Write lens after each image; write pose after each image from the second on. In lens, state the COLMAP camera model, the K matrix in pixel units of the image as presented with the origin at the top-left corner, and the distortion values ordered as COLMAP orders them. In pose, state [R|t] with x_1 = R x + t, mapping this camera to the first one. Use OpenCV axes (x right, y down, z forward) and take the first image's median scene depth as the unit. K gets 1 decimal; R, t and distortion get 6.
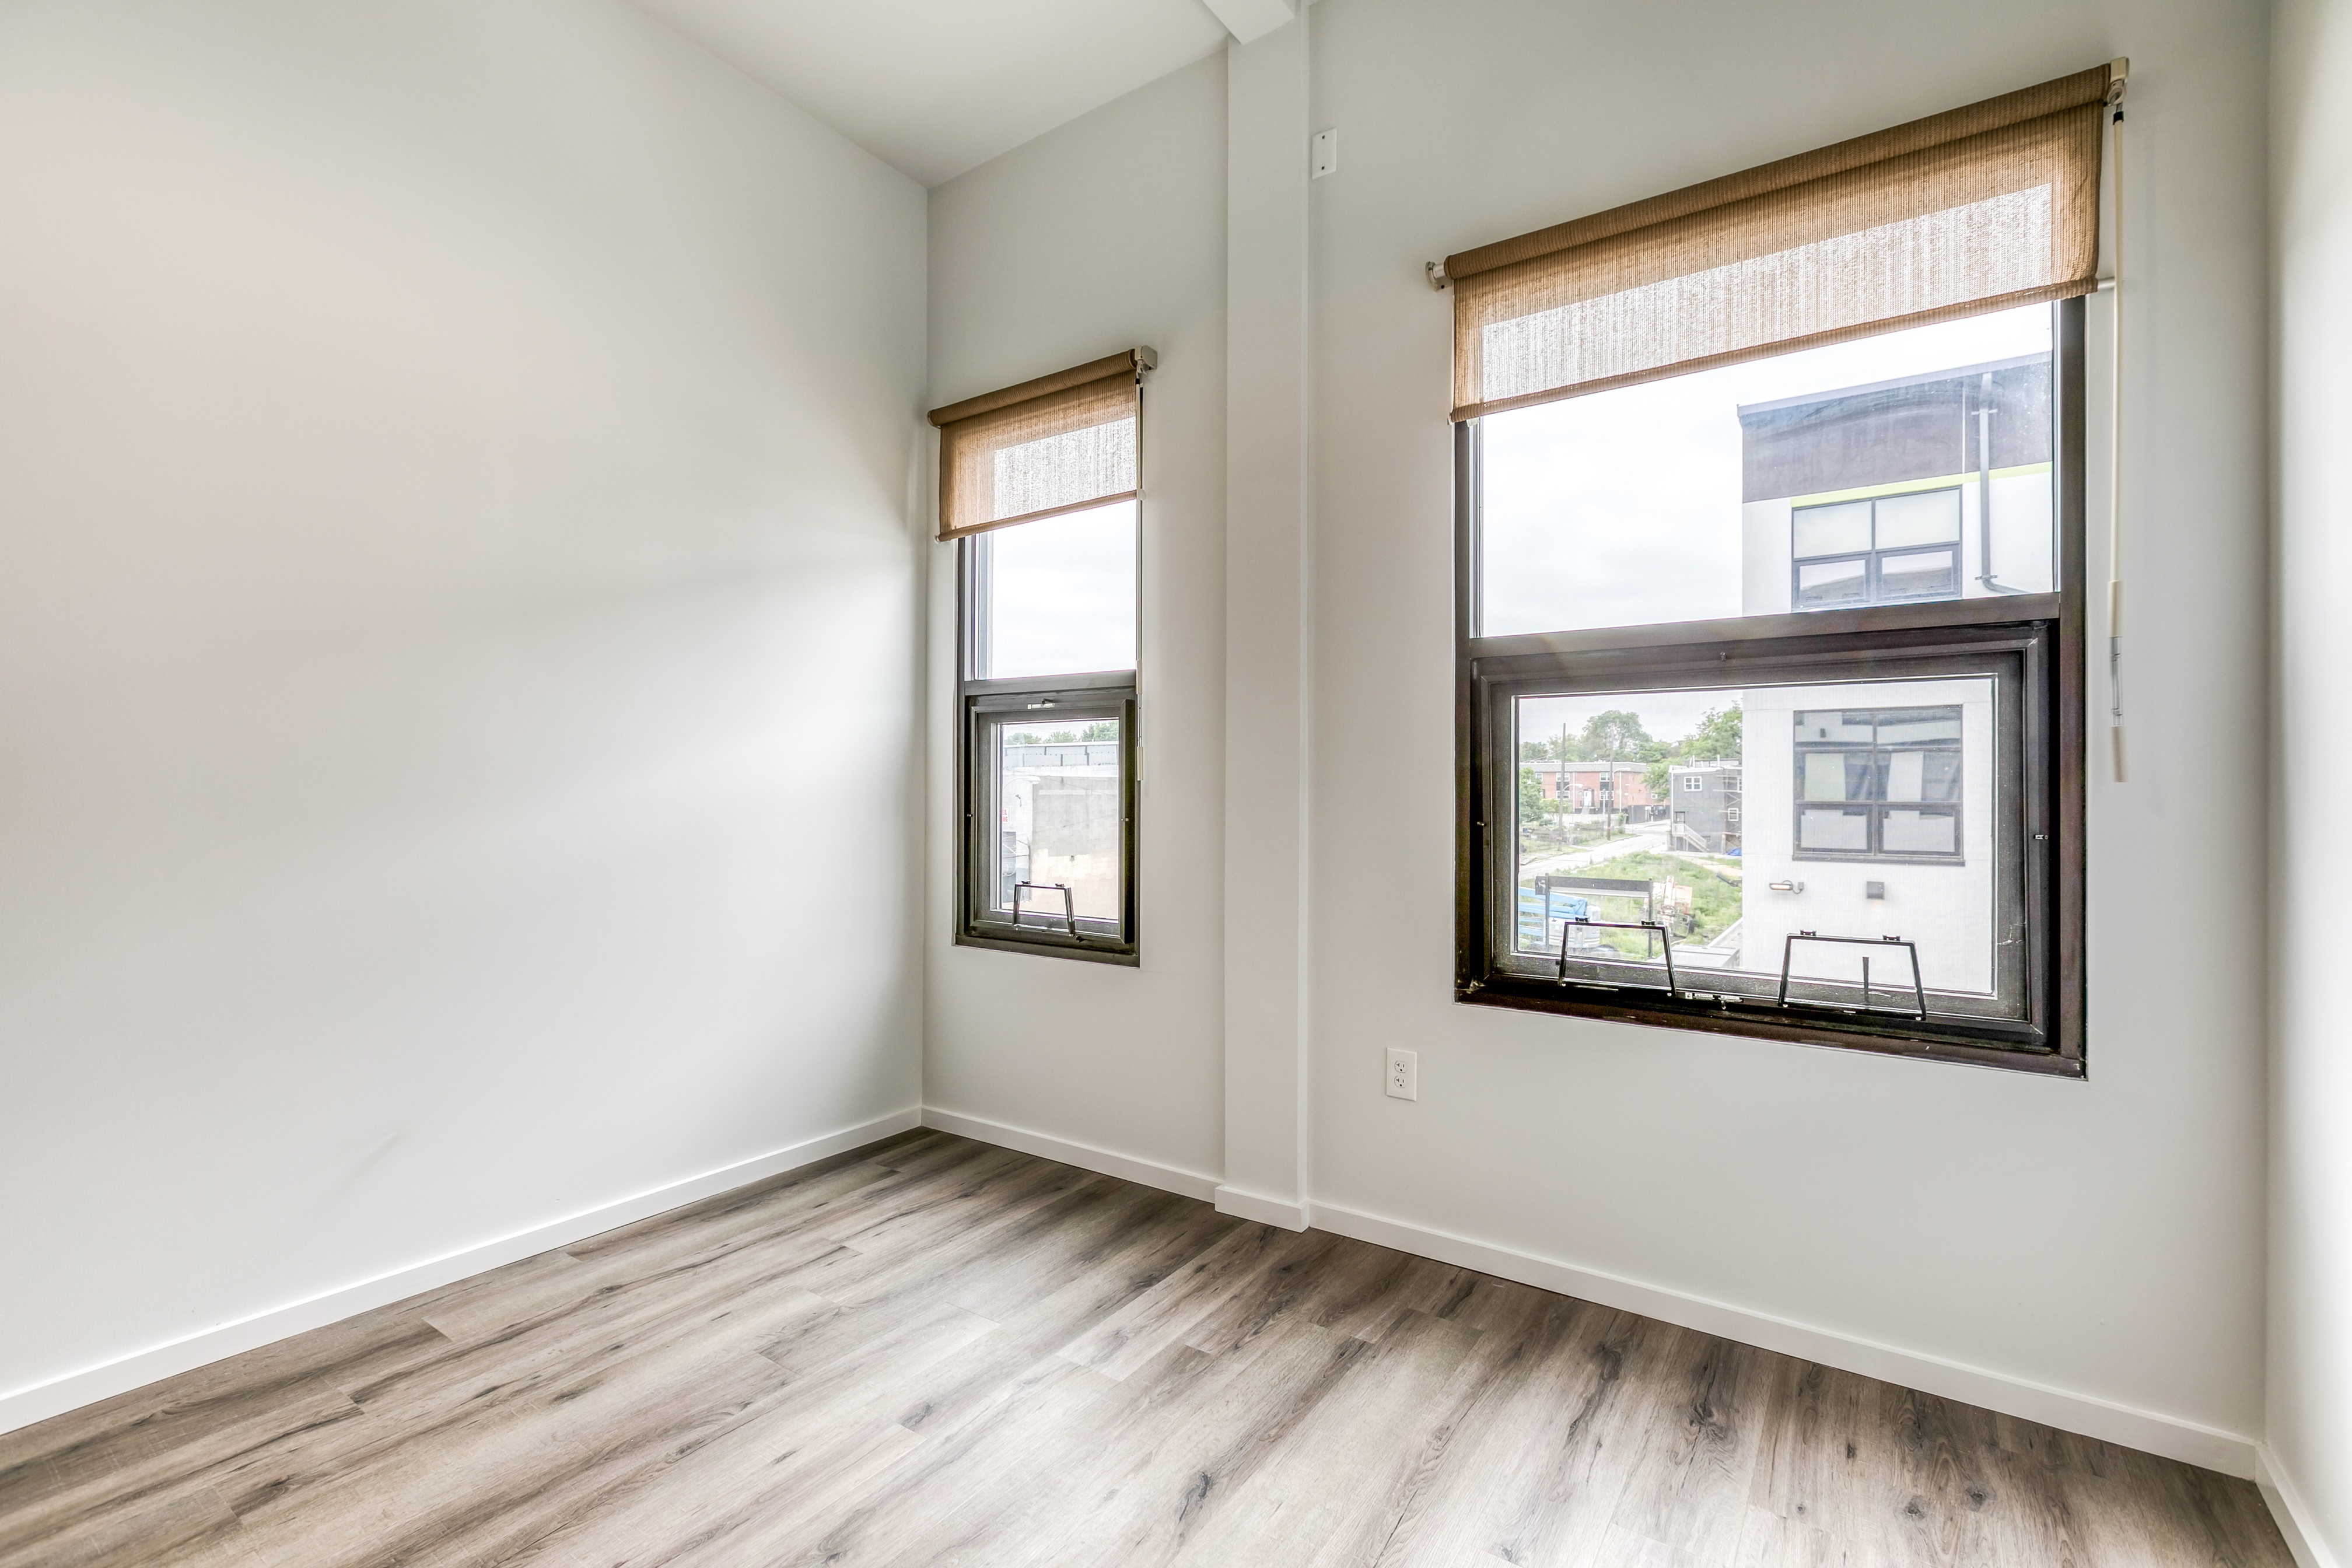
lens RADIAL K [[1056.9, 0, 1177.5], [0, 1056.9, 785.6], [0, 0, 1]] dist [0.004552, -0.001675]
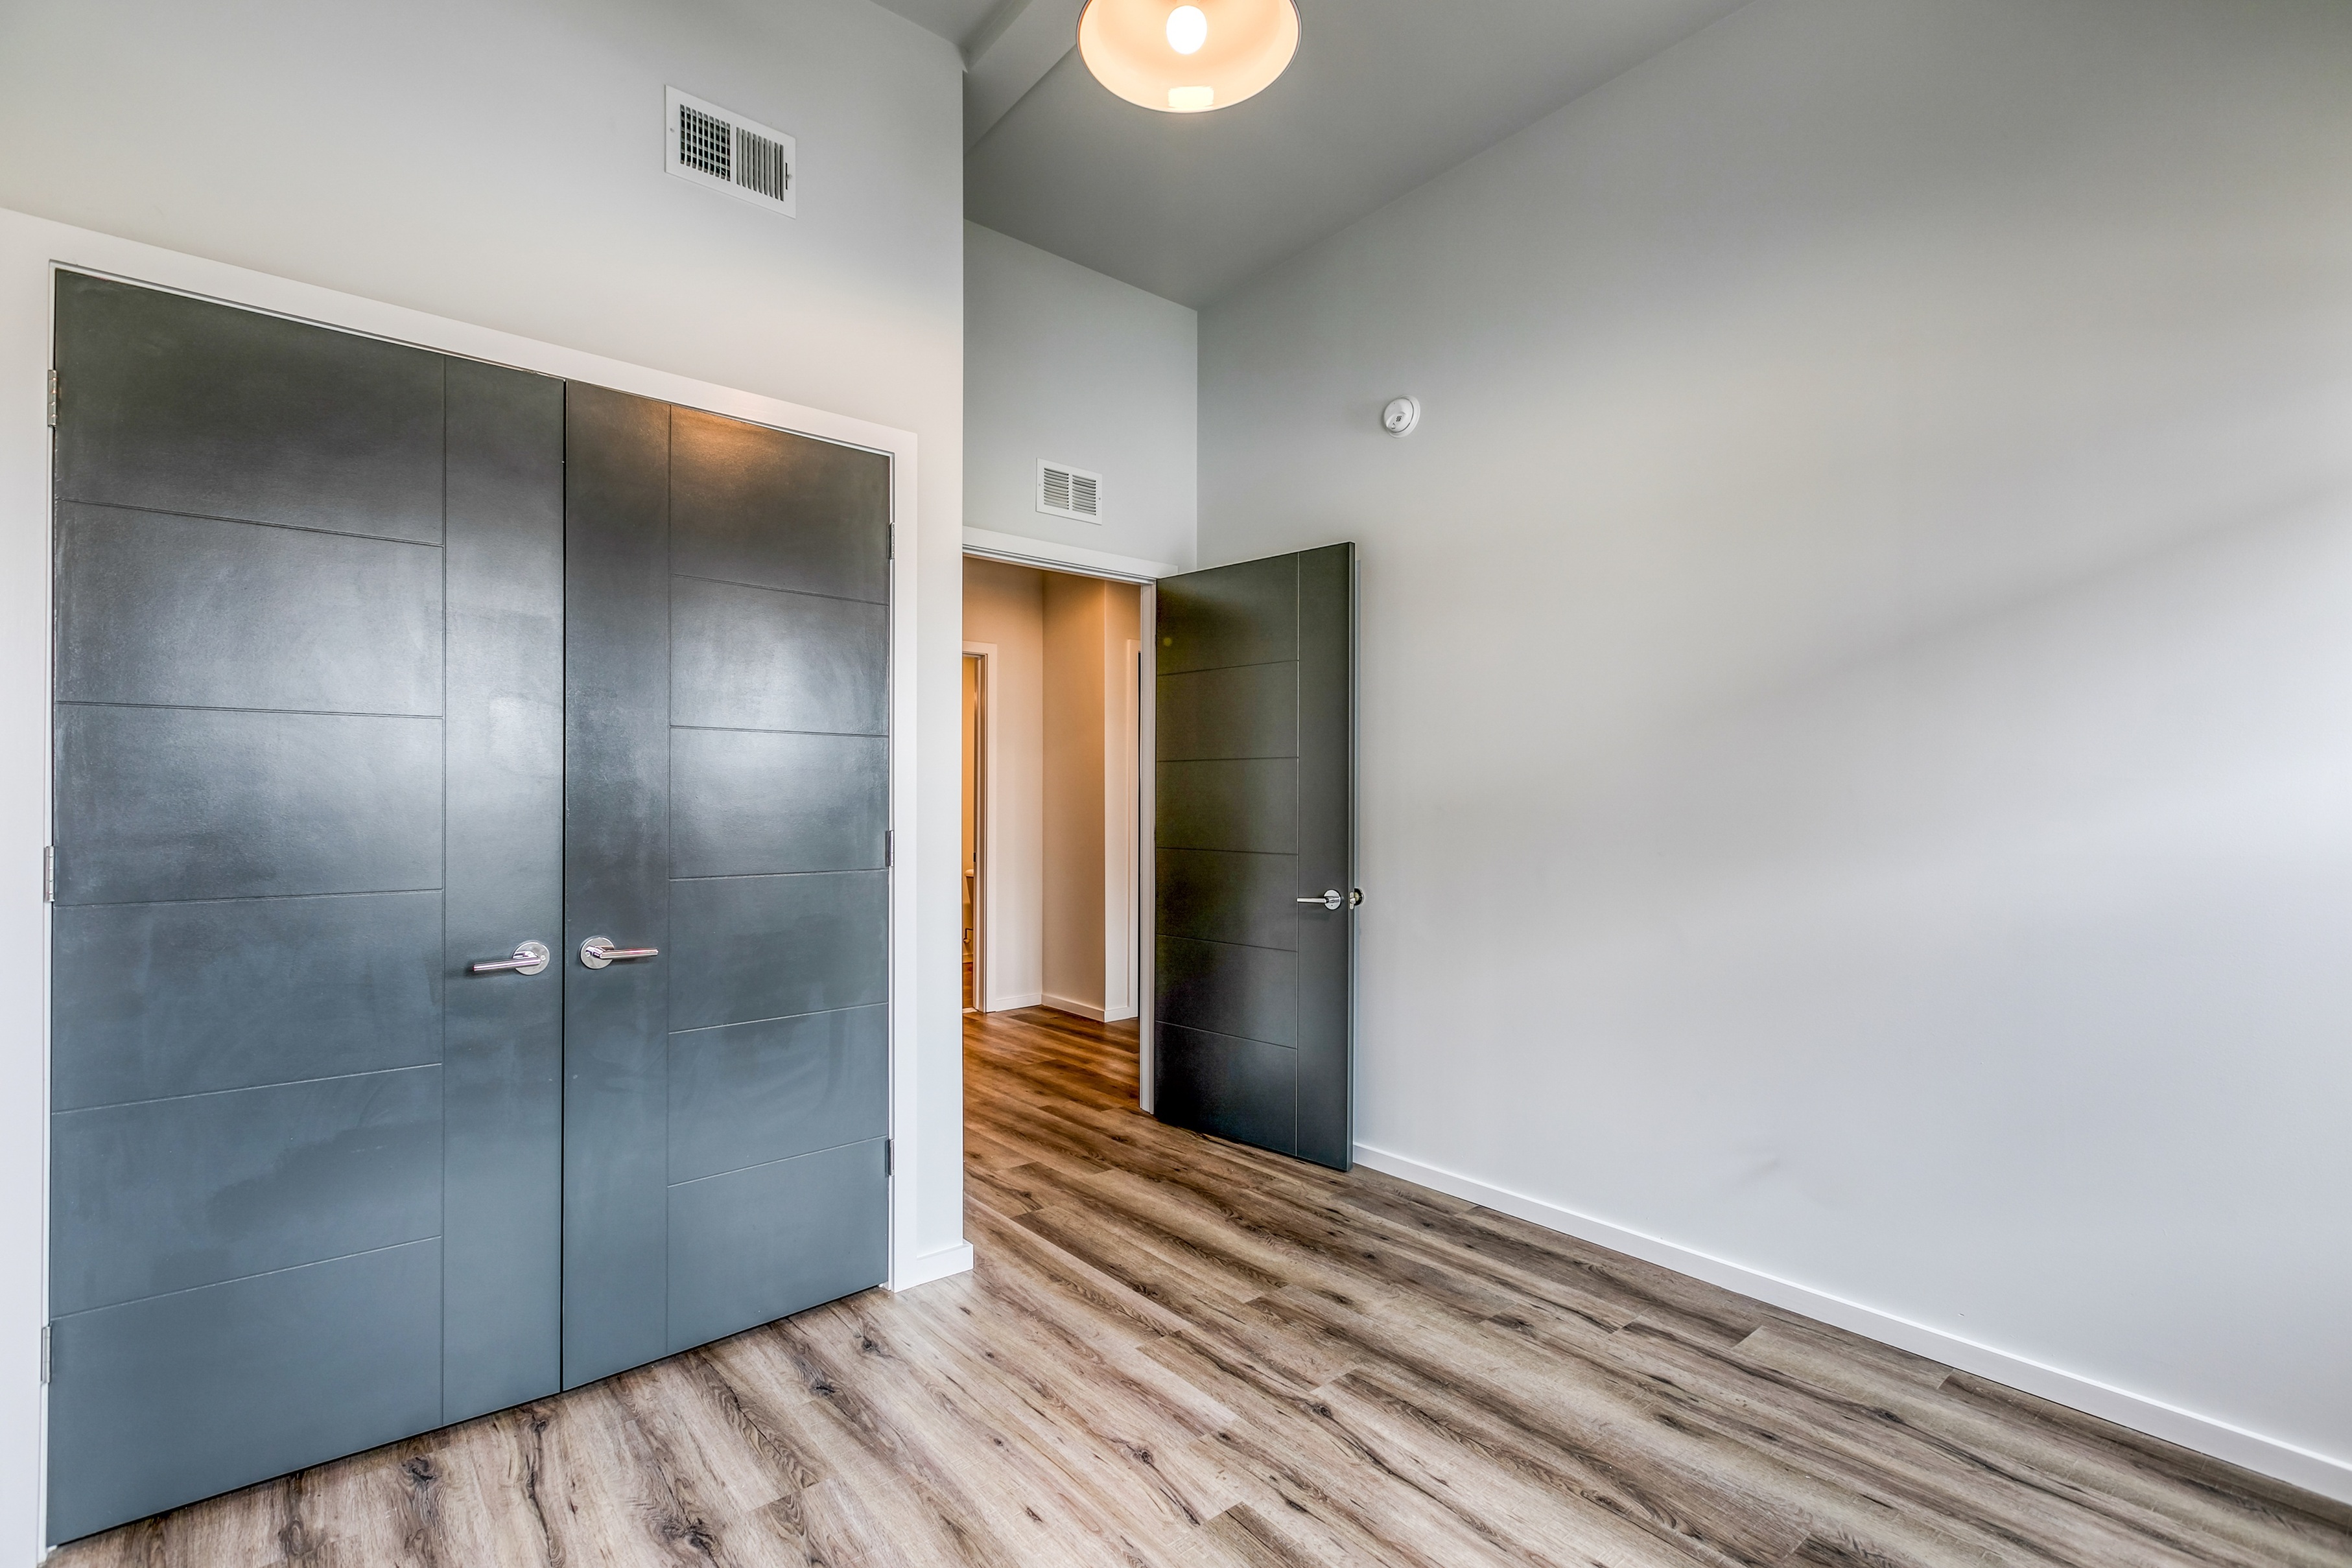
lens RADIAL K [[1056.8, 0, 1177.0], [0, 1056.8, 790.5], [0, 0, 1]] dist [0.004552, -0.001675]
pose [[-0.263211, -0.016443, -0.964598, 0.589213], [-0.004738, 0.999865, -0.015751, -0.037811], [0.964727, 0.000425, -0.263254, 0.801019]]
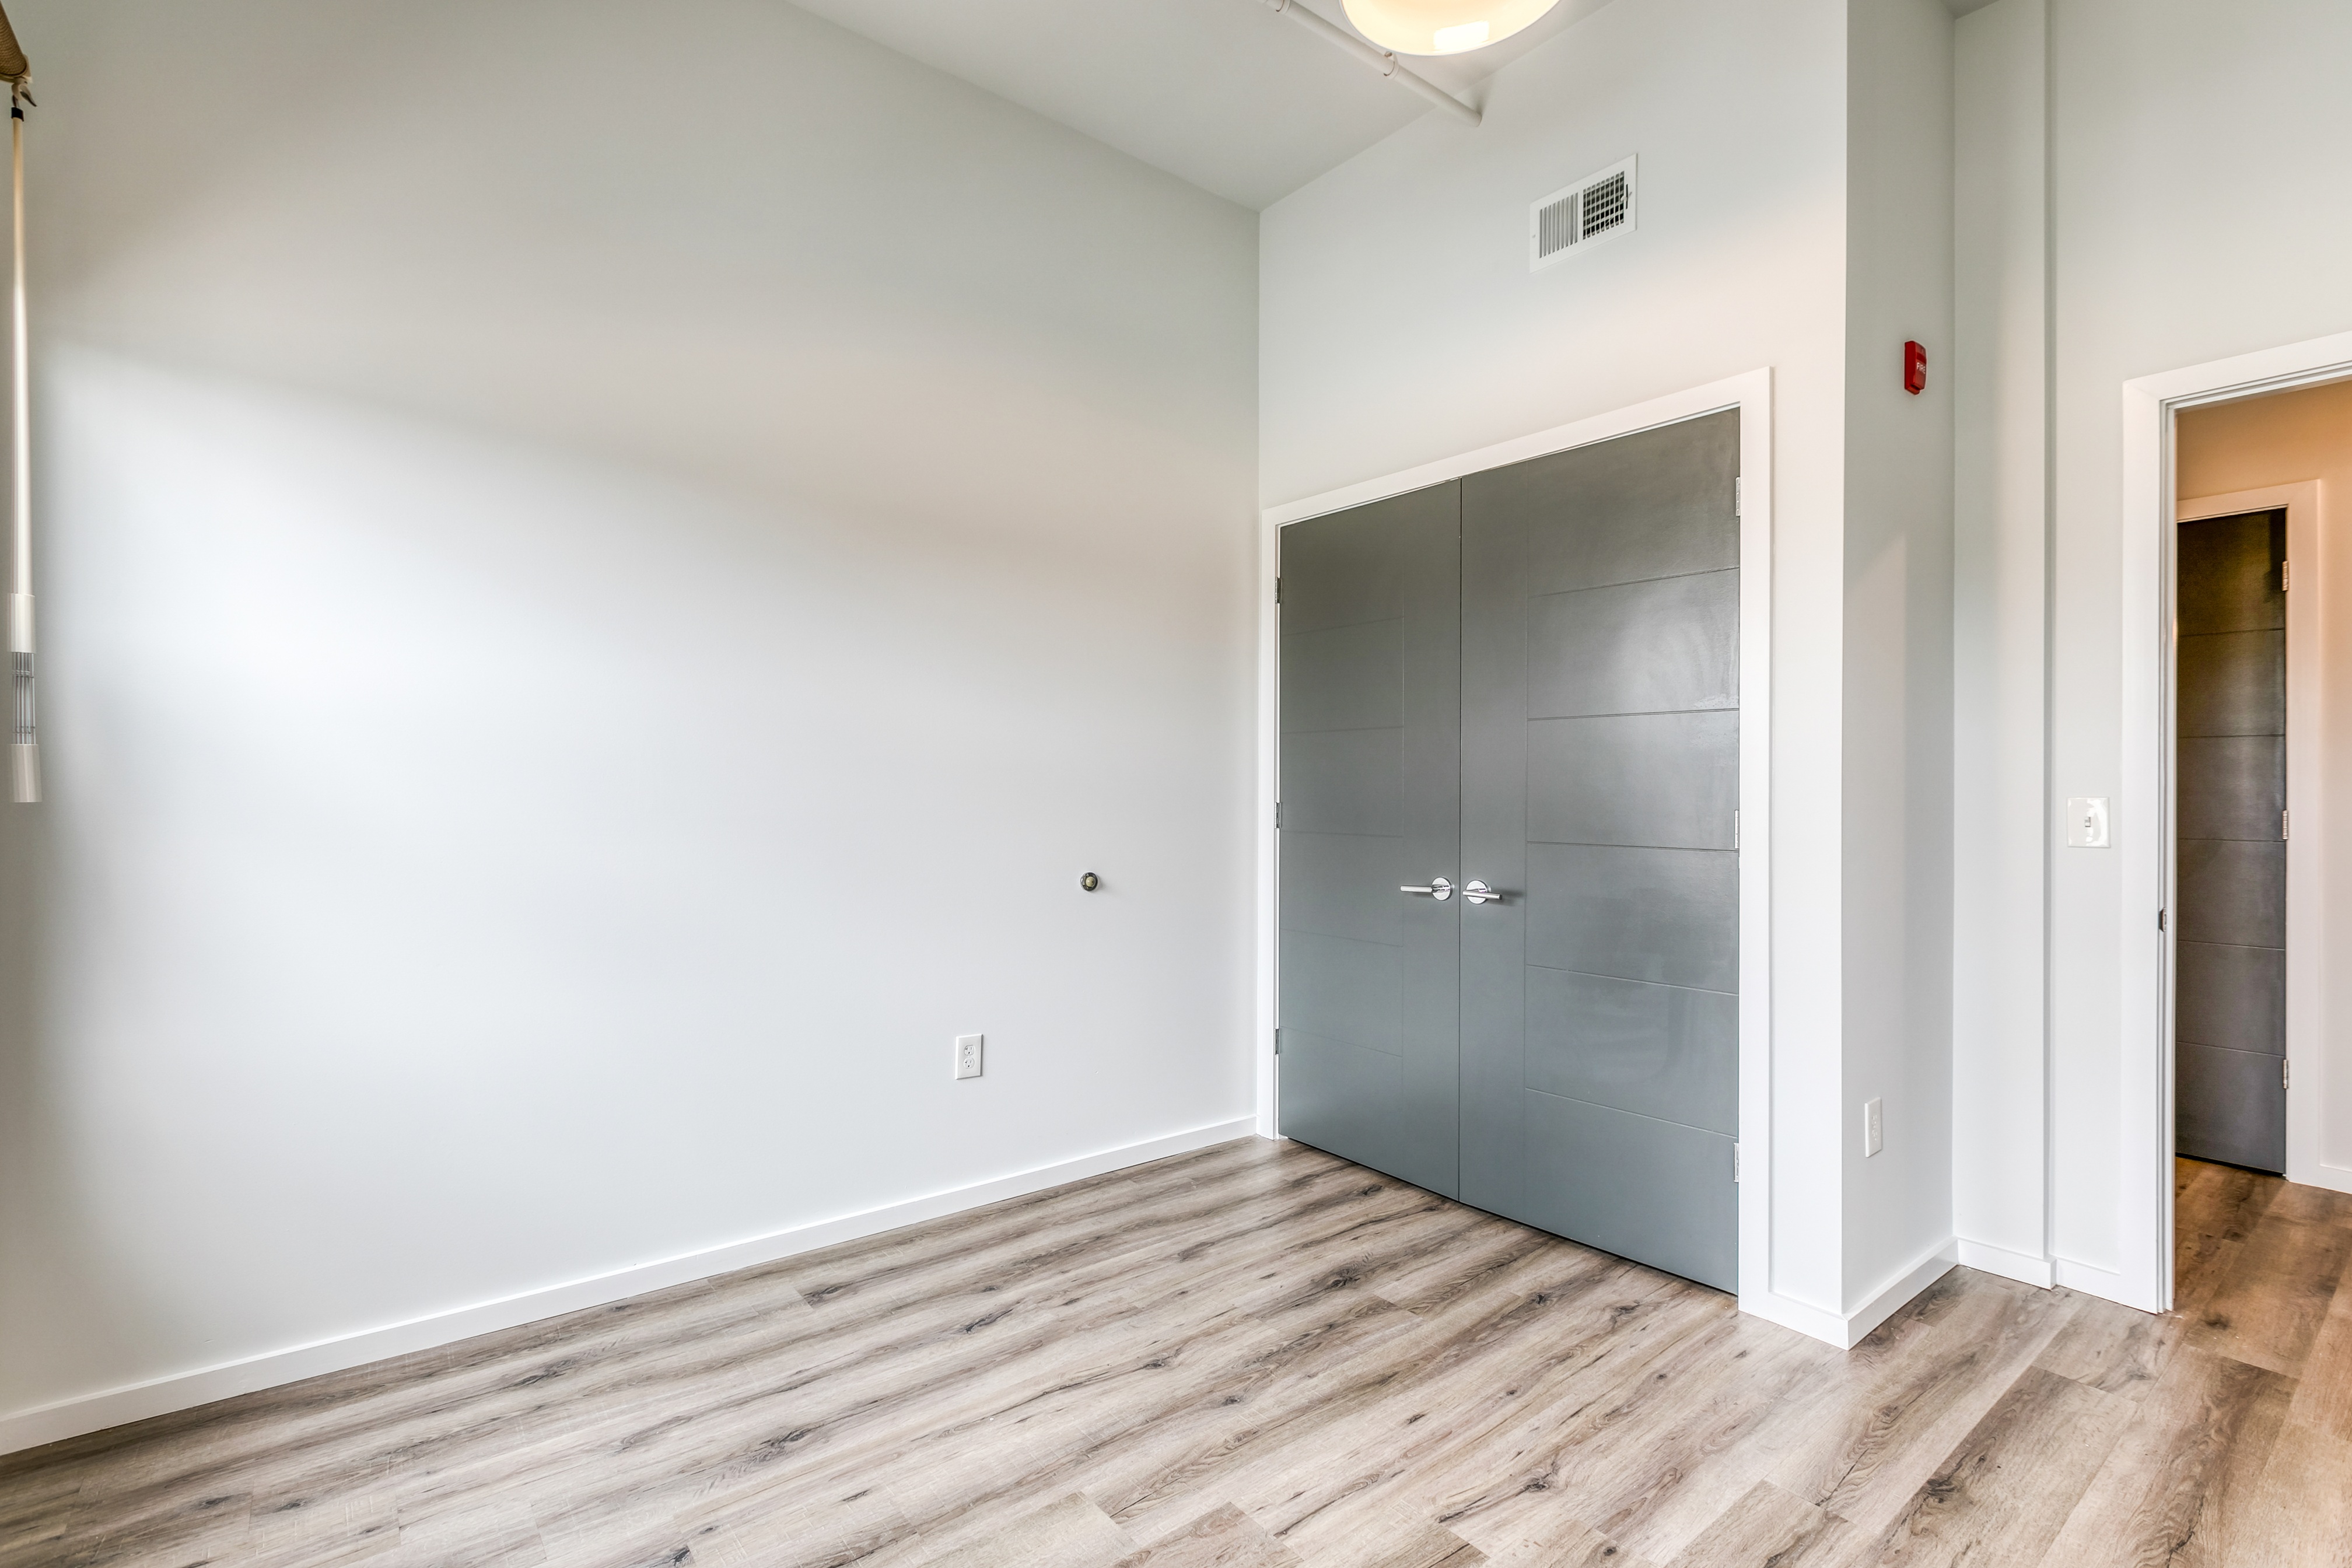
lens RADIAL K [[1056.9, 0, 1175.8], [0, 1056.9, 782.6], [0, 0, 1]] dist [0.004552, -0.001675]
pose [[-0.963020, -0.006227, 0.269358, 0.103864], [-0.005625, 0.999980, 0.003004, -0.039050], [-0.269371, 0.001378, -0.963036, 1.166207]]
